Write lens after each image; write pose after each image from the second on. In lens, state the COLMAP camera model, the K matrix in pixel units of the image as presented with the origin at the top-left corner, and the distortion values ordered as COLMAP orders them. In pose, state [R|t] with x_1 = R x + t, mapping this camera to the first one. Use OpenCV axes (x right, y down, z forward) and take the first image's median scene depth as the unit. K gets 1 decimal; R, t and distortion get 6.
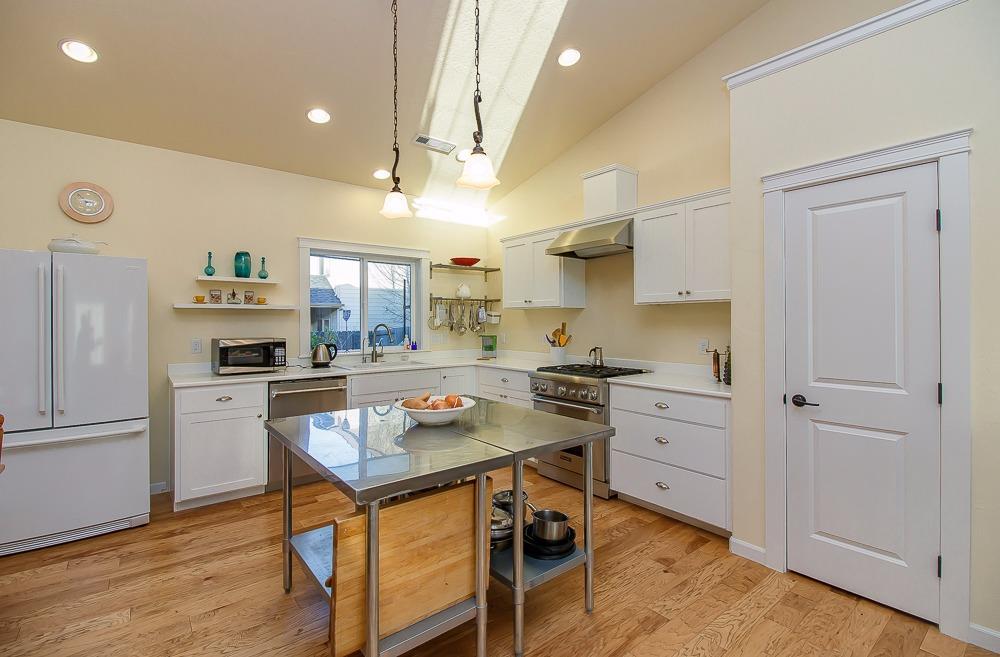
lens RADIAL K [[453.5, 0, 489.1], [0, 453.5, 317.6], [0, 0, 1]] dist [0.004466, -0.007340]
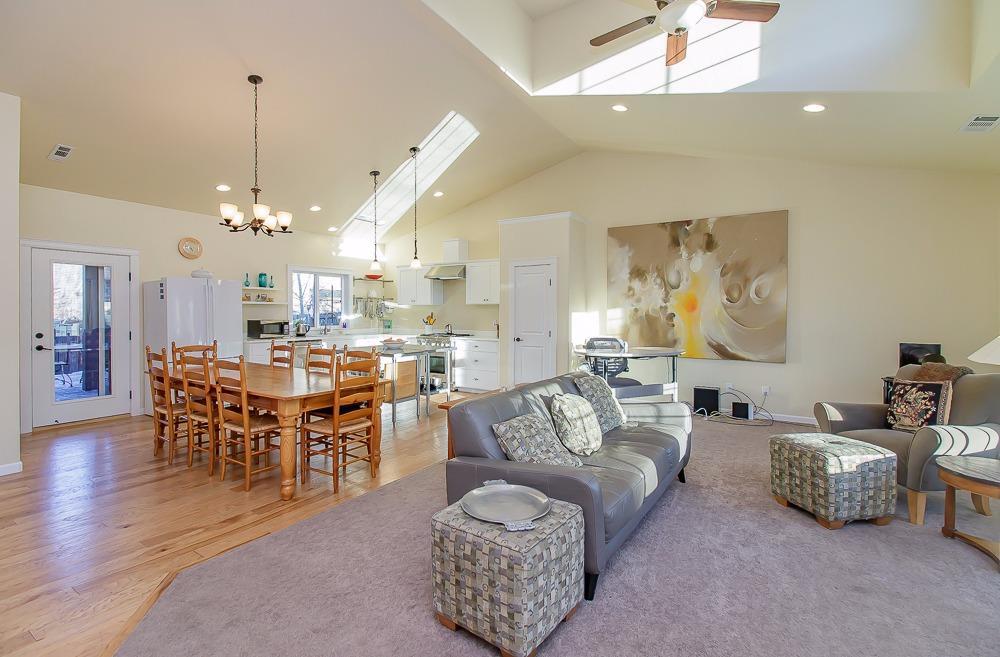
lens RADIAL K [[453.5, 0, 489.1], [0, 453.5, 317.6], [0, 0, 1]] dist [0.004466, -0.007340]
pose [[0.943611, 0.000881, 0.331055, -0.275293], [-0.008142, 0.999756, 0.020547, -0.009511], [-0.330956, -0.022084, 0.943388, -1.013397]]
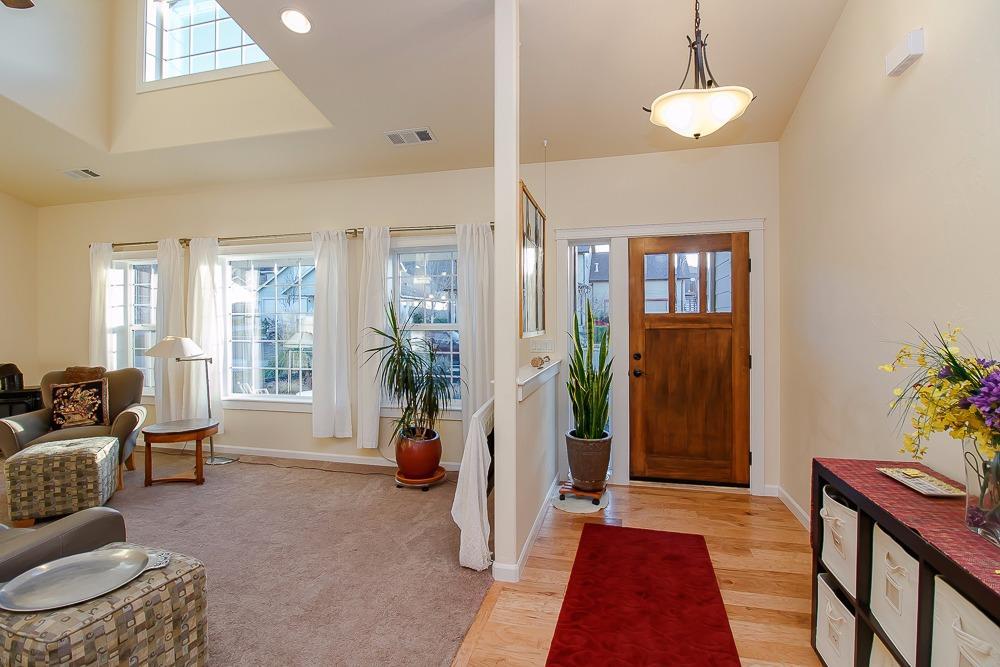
lens RADIAL K [[459.1, 0, 504.4], [0, 459.1, 327.3], [0, 0, 1]] dist [0.001276, -0.011458]
pose [[-0.624044, -0.002070, 0.781387, -0.614141], [-0.003903, 0.999992, -0.000468, -0.004846], [-0.781380, -0.003342, -0.624047, -0.586268]]
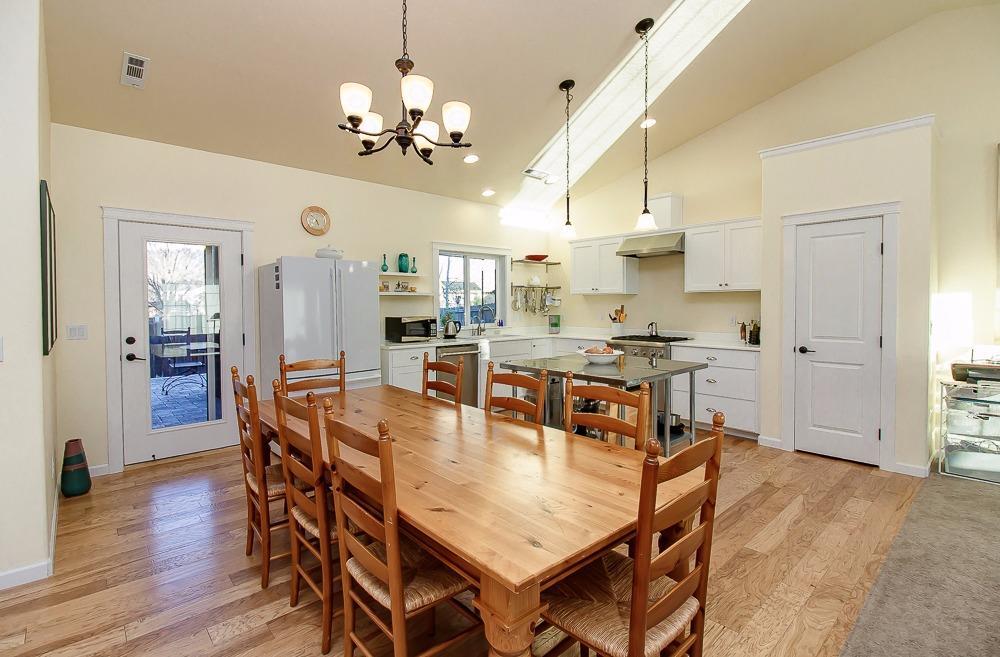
lens RADIAL K [[464.0, 0, 480.4], [0, 464.0, 311.8], [0, 0, 1]] dist [0.000067, -0.008021]
pose [[0.998336, -0.003876, 0.057540, -0.379202], [0.002480, 0.999701, 0.024311, -0.003121], [-0.057617, -0.024127, 0.998047, -0.400653]]
